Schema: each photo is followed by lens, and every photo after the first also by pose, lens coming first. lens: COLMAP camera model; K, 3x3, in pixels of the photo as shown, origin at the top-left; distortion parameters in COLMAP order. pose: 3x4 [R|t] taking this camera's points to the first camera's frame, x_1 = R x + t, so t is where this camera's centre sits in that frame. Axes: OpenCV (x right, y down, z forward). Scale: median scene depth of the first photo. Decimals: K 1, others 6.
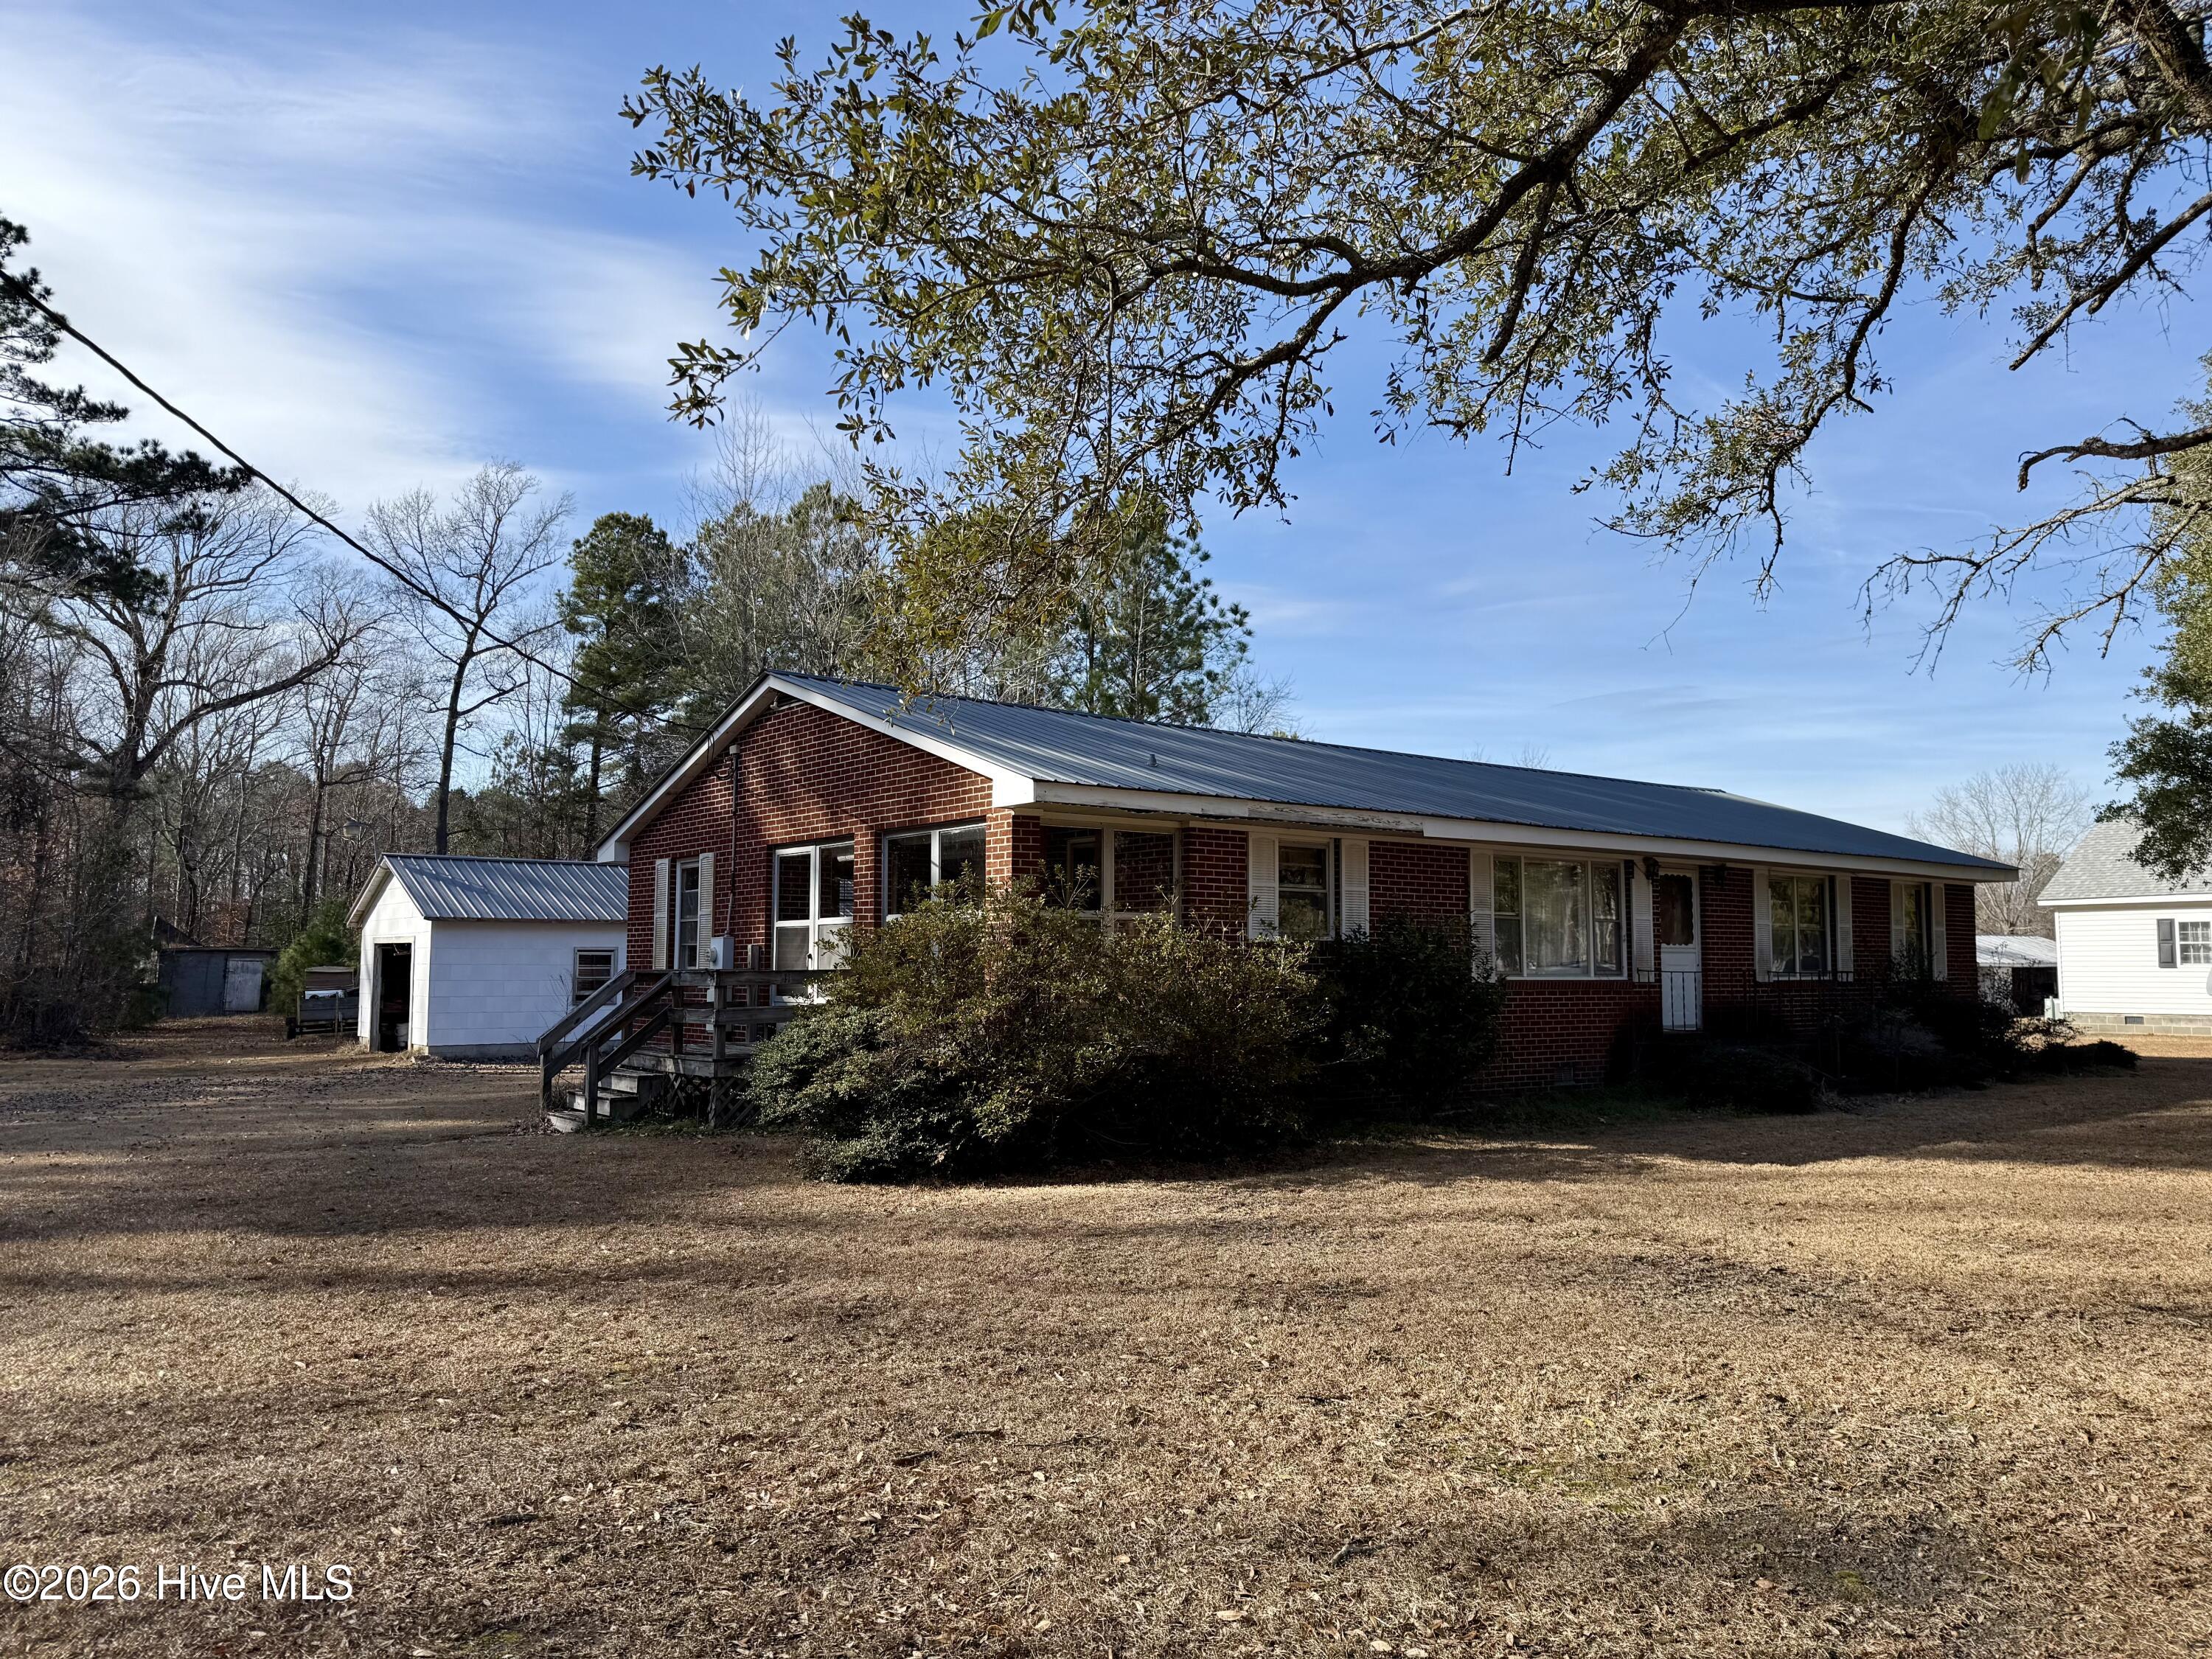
lens RADIAL K [[1550.9, 0, 1106.0], [0, 1550.9, 829.5], [0, 0, 1]] dist [0.001810, -0.002356]
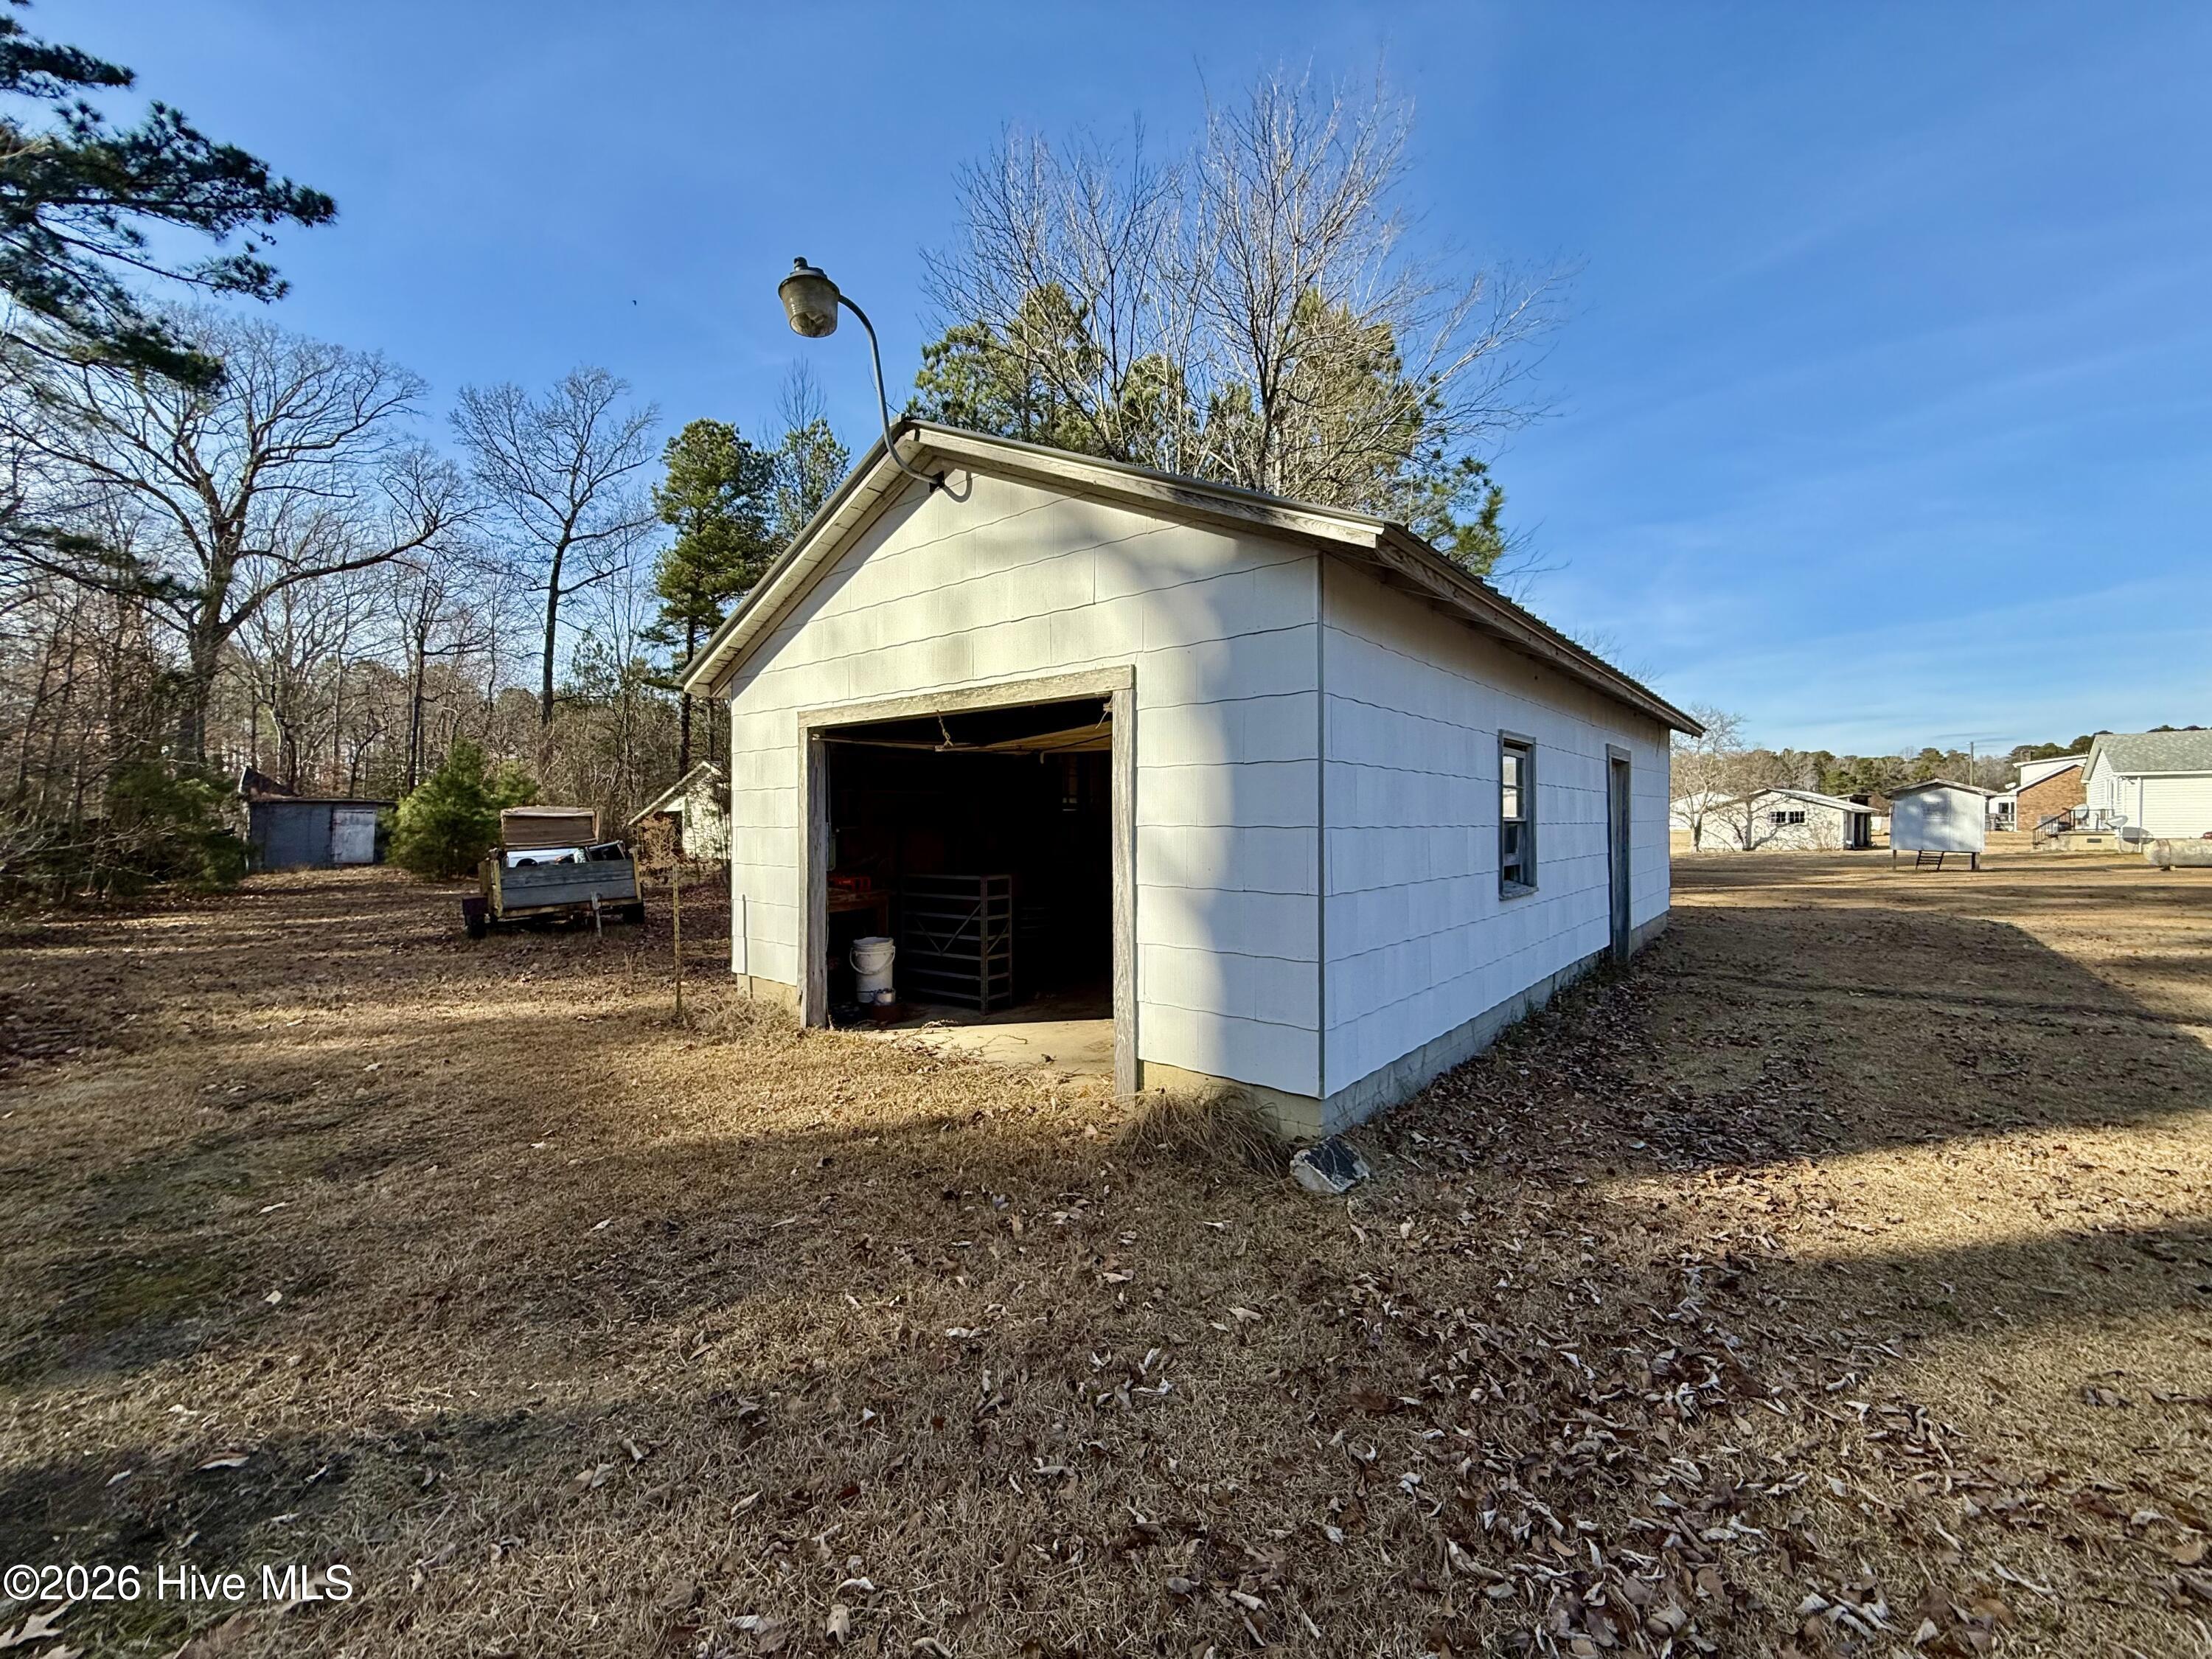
lens RADIAL K [[881.6, 0, 1100.4], [0, 881.6, 825.0], [0, 0, 1]] dist [0.000337, 0.000551]
pose [[0.979471, -0.002960, 0.201564, -0.175689], [-0.015574, 0.995793, 0.090303, 0.029862], [-0.200983, -0.091589, 0.975304, 0.308610]]
